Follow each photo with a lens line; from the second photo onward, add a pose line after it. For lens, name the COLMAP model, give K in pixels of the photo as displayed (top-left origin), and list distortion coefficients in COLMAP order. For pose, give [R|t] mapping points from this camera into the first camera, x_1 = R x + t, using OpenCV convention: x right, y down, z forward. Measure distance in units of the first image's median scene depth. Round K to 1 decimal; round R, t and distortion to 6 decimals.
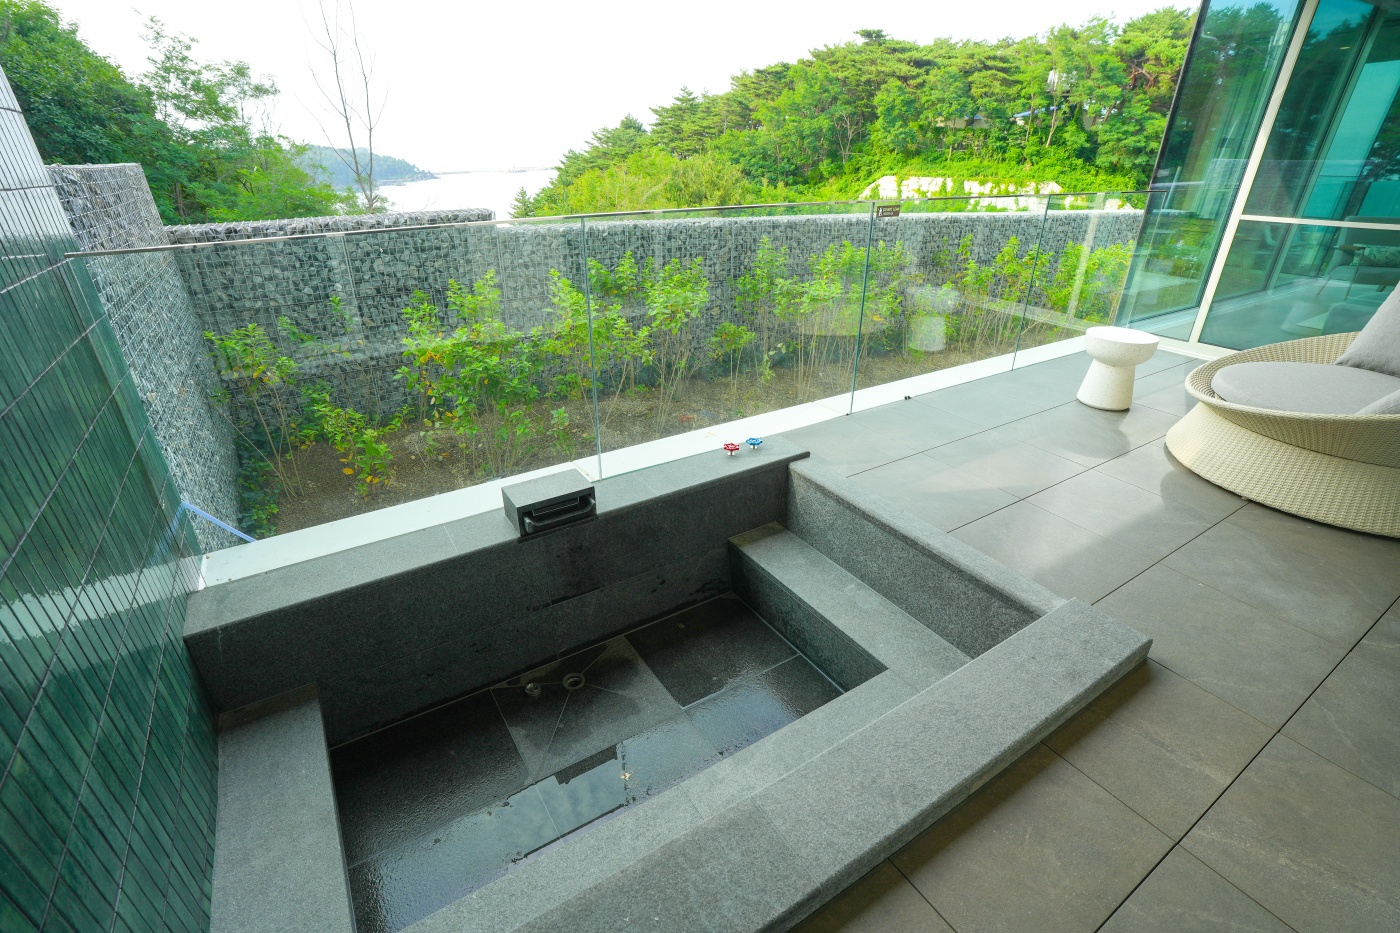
lens RADIAL K [[638.9, 0, 678.7], [0, 638.9, 476.7], [0, 0, 1]] dist [-0.061423, 0.019132]
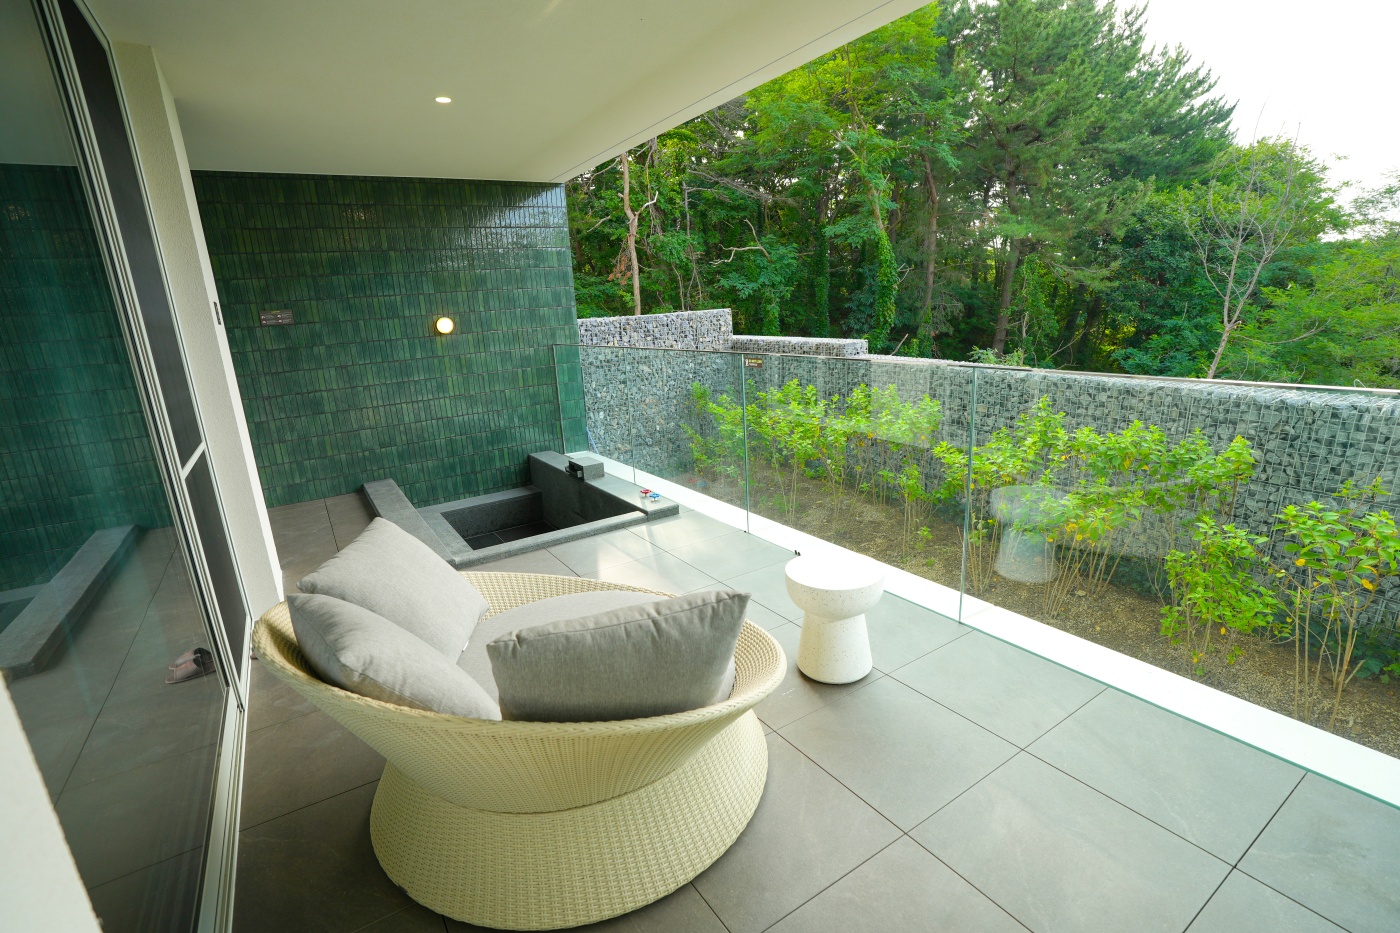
lens RADIAL K [[638.9, 0, 690.4], [0, 638.9, 474.8], [0, 0, 1]] dist [-0.061423, 0.019132]
pose [[0.001553, 0.262391, -0.964960, 0.087837], [-0.406523, 0.881794, 0.239122, -0.027722], [0.913639, 0.391907, 0.108037, 0.049814]]
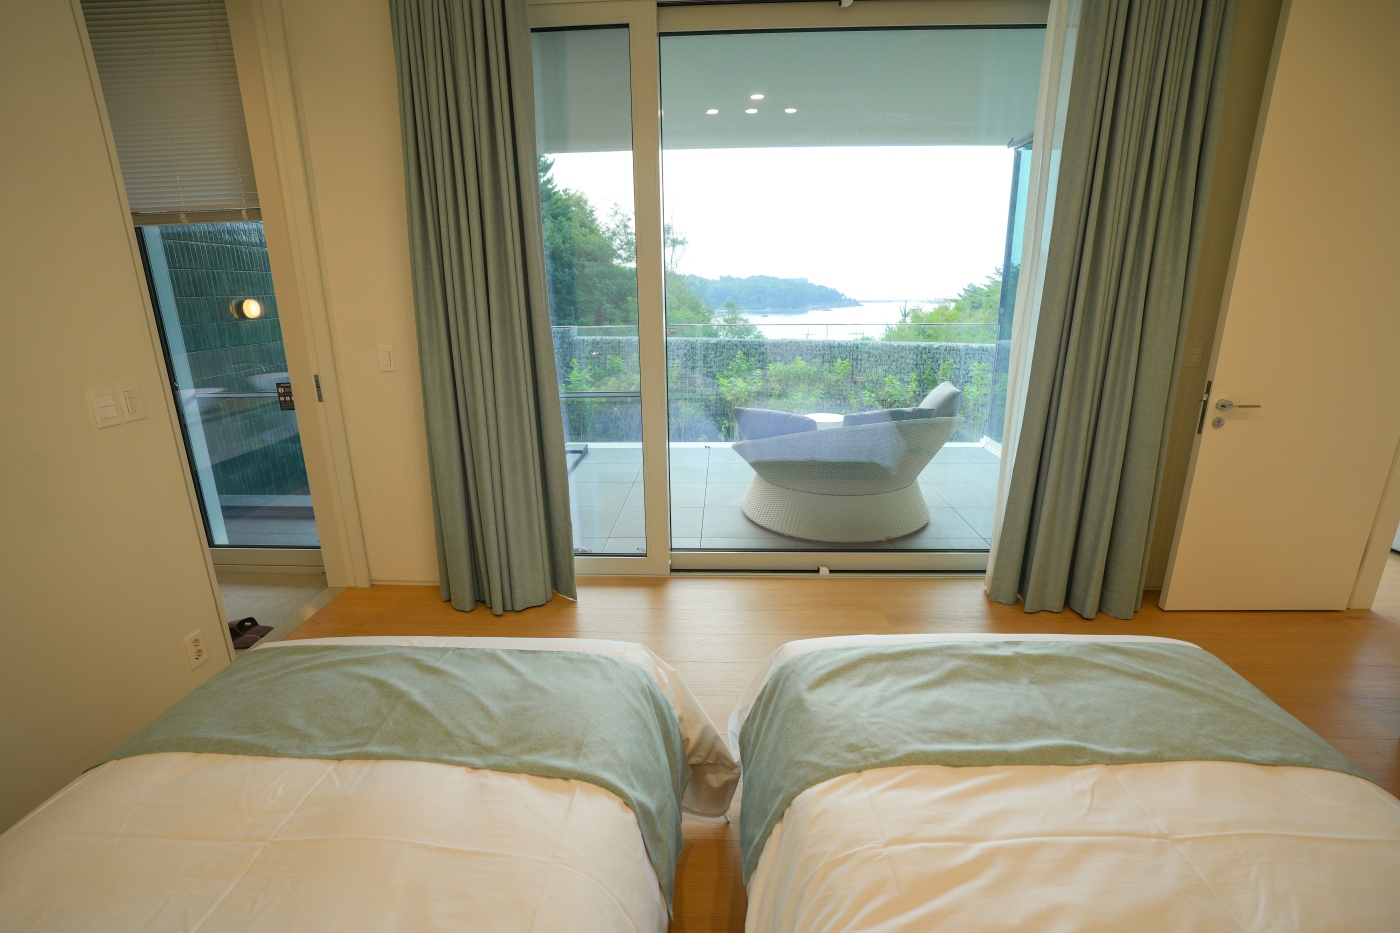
lens RADIAL K [[638.9, 0, 687.8], [0, 638.9, 470.7], [0, 0, 1]] dist [-0.061423, 0.019132]
pose [[0.823111, 0.154480, -0.546466, 0.084030], [-0.254890, 0.960412, -0.112429, 0.008825], [0.507464, 0.231830, 0.829901, -0.023342]]
